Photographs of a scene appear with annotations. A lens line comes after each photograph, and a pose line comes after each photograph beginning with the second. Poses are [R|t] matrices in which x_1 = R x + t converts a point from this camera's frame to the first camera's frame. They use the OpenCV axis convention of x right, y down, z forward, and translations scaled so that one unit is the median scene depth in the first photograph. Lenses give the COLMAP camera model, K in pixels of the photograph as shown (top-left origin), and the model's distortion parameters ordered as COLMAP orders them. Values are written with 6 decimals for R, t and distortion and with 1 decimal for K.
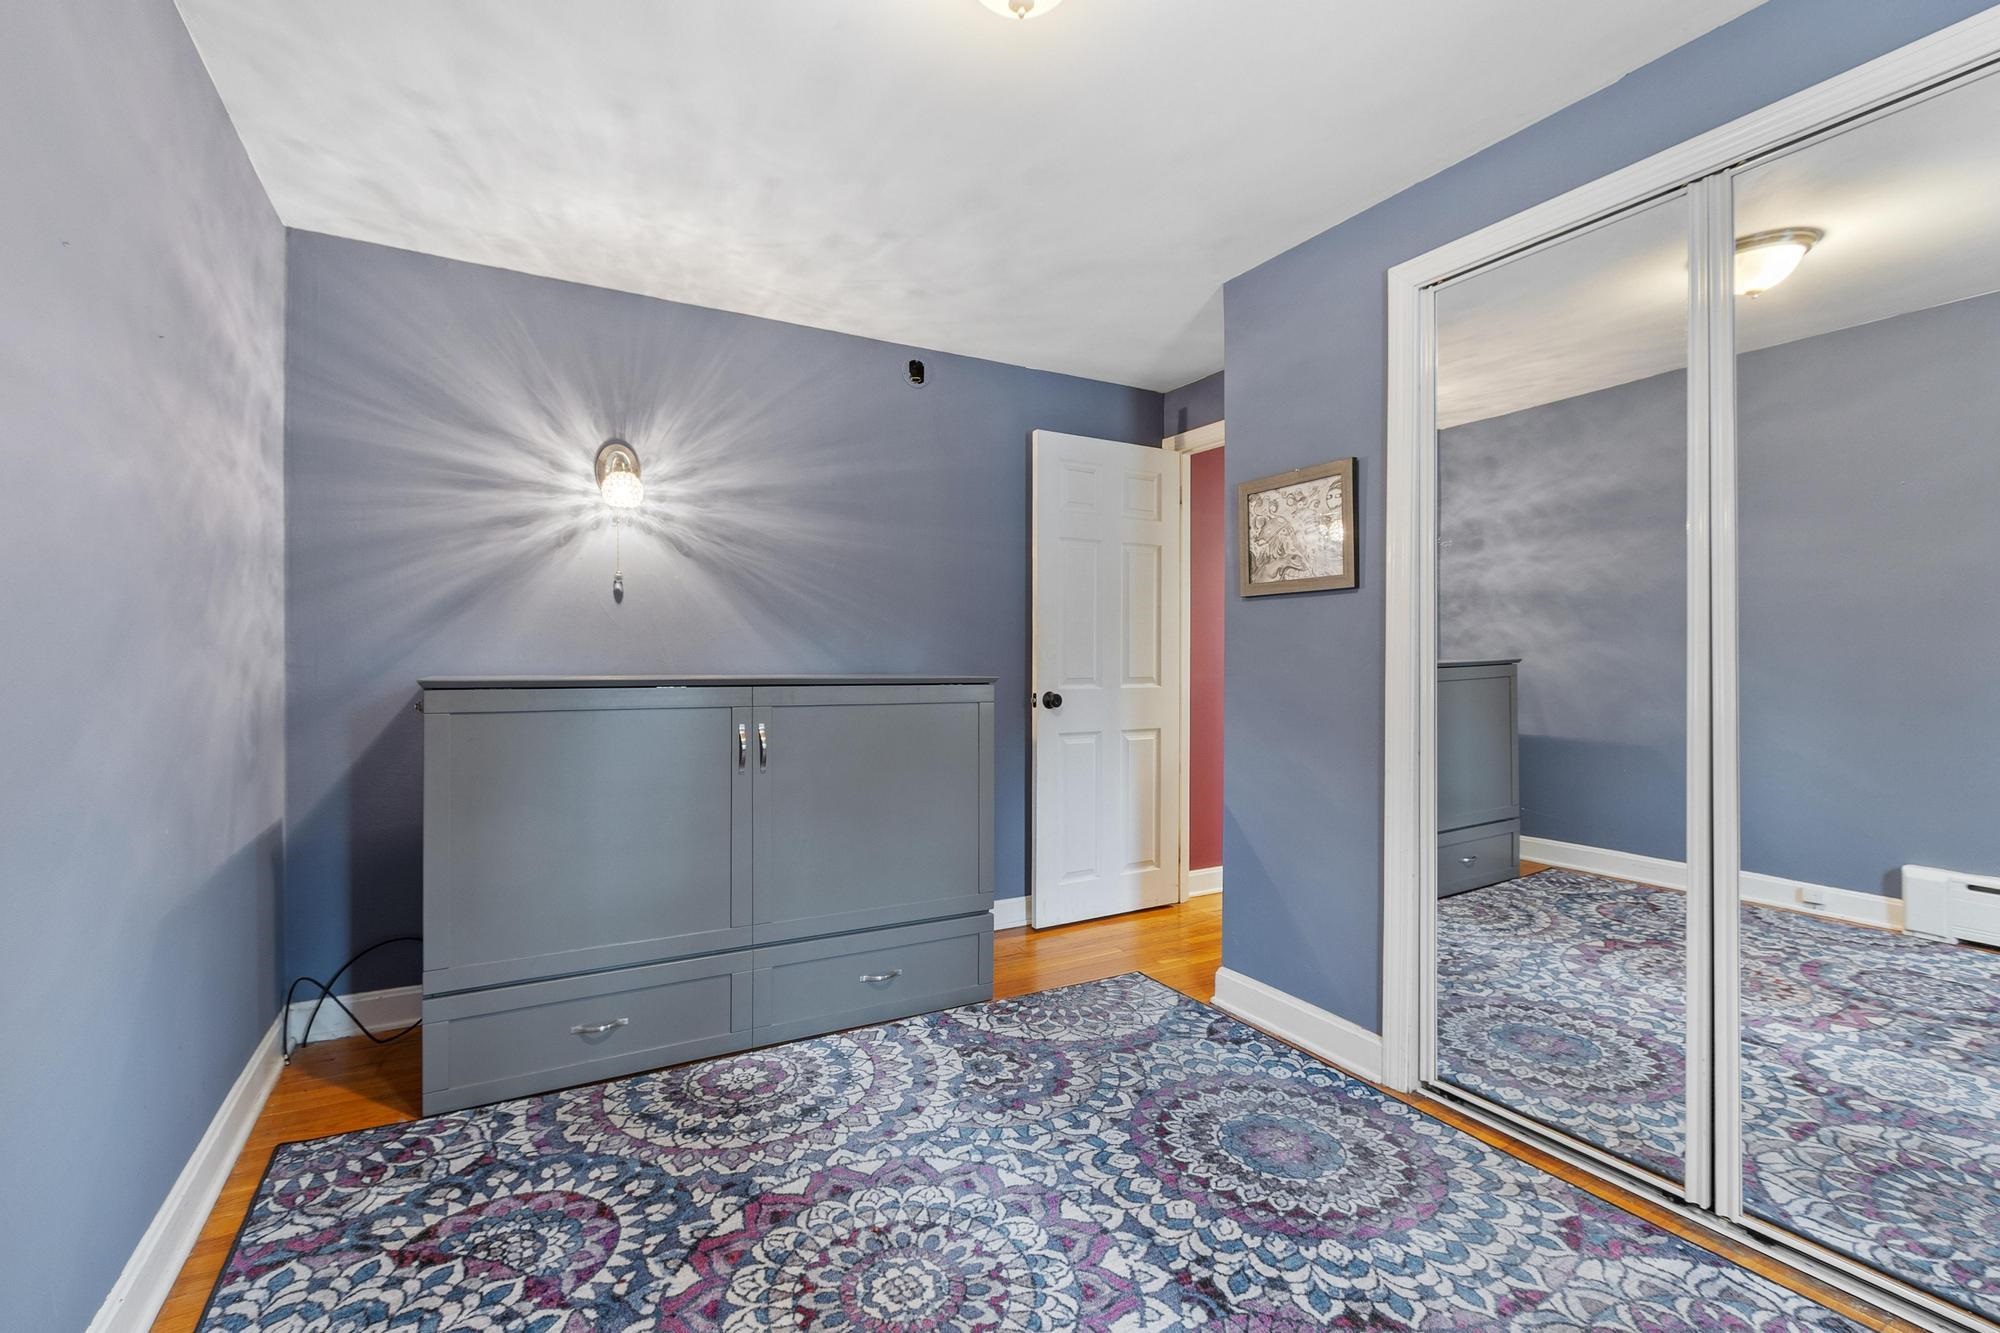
lens RADIAL K [[892.0, 0, 1006.3], [0, 892.0, 661.3], [0, 0, 1]] dist [-0.000975, -0.000176]
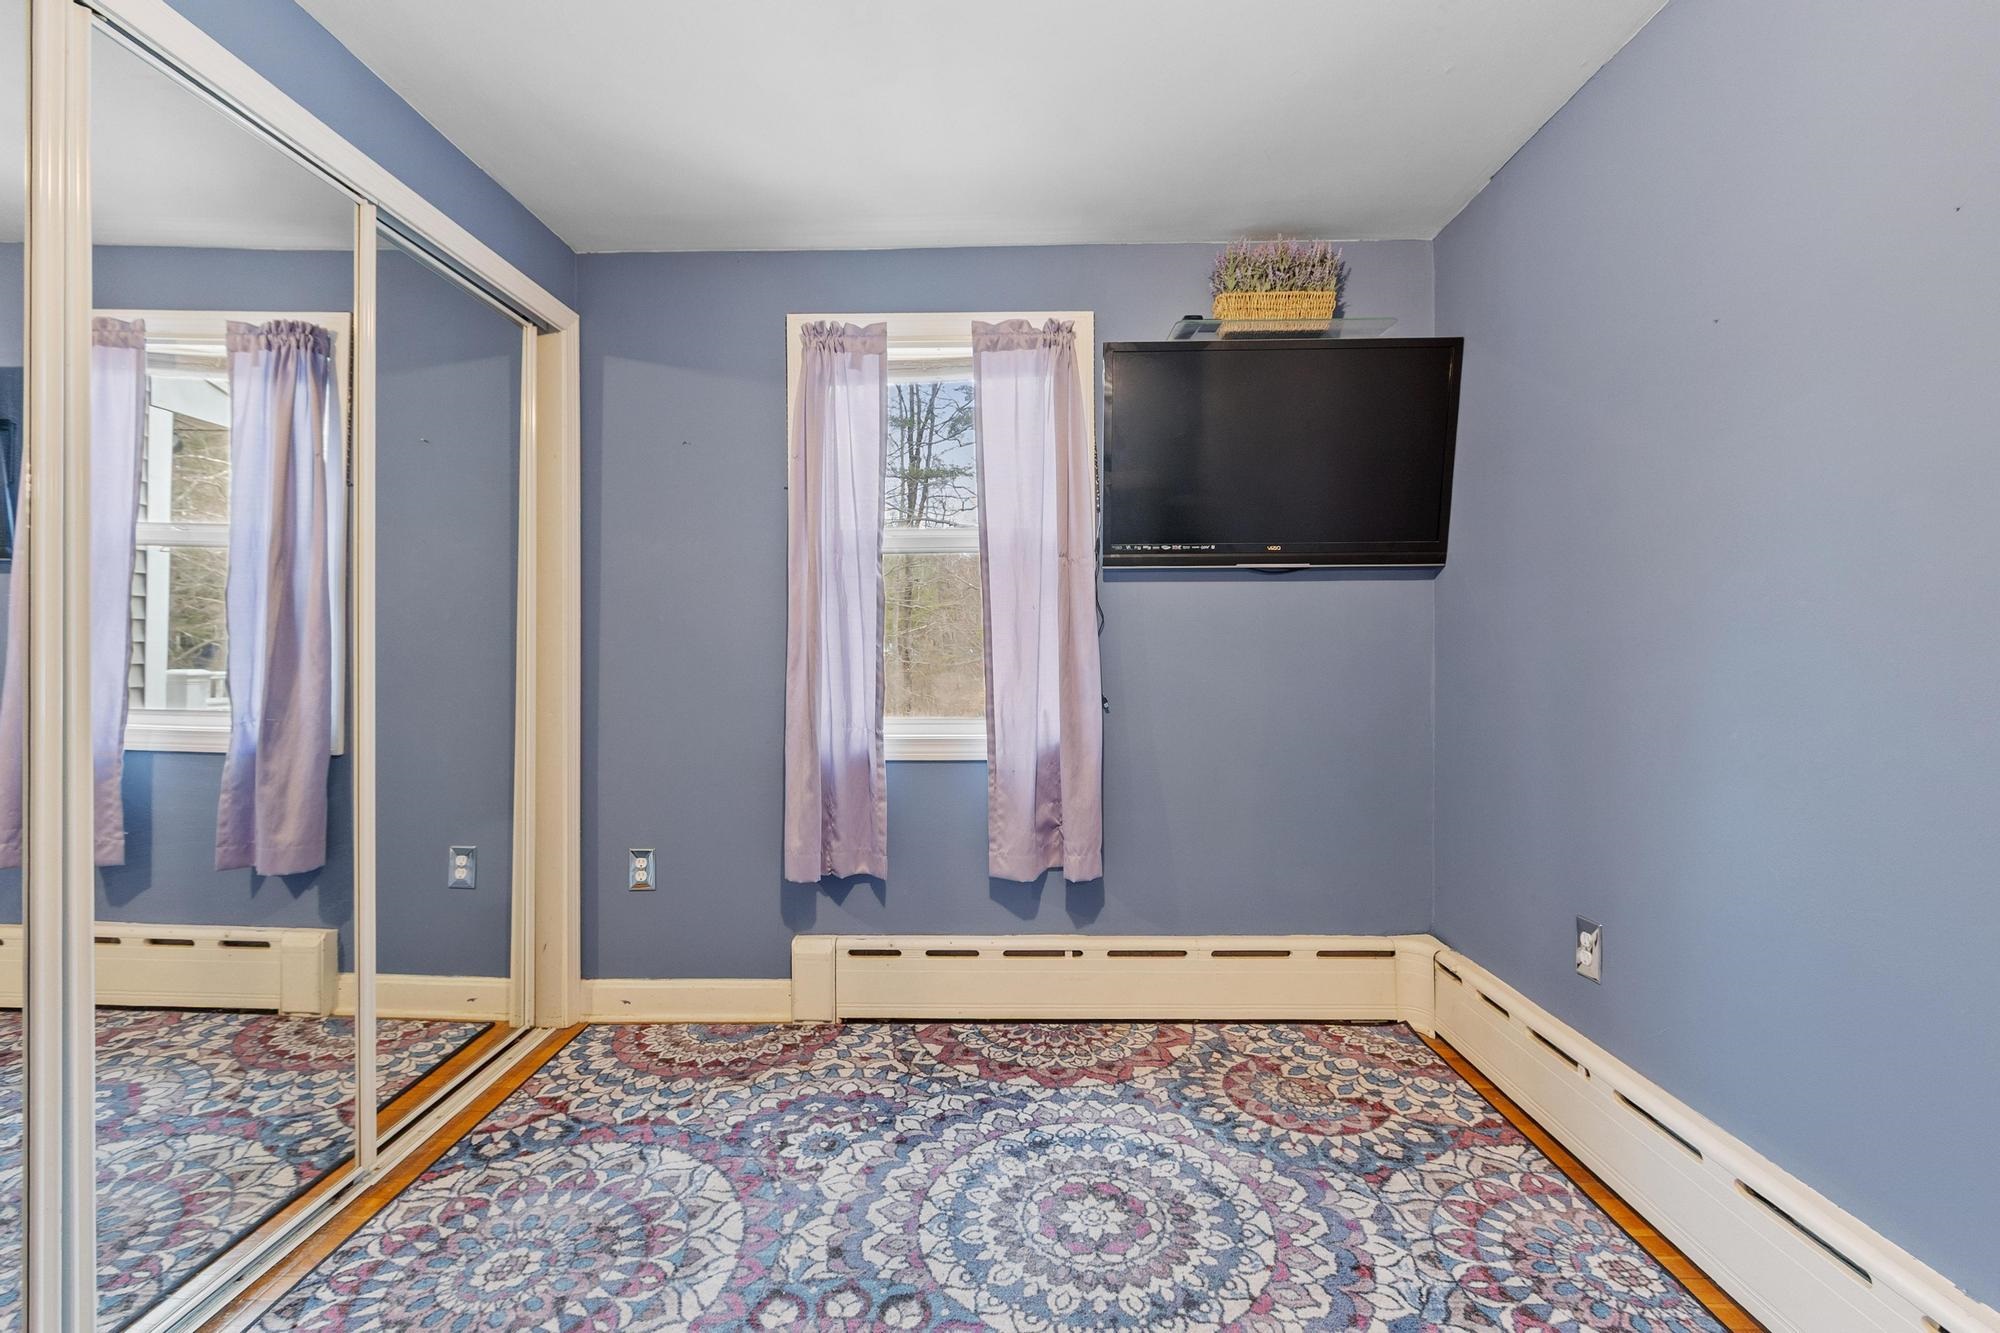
lens RADIAL K [[892.0, 0, 1006.3], [0, 892.0, 661.3], [0, 0, 1]] dist [-0.000975, -0.000176]
pose [[-0.850919, -0.005411, 0.525269, -0.724260], [0.006935, 0.999744, 0.021533, -0.009185], [-0.525251, 0.021965, -0.850664, 1.936735]]
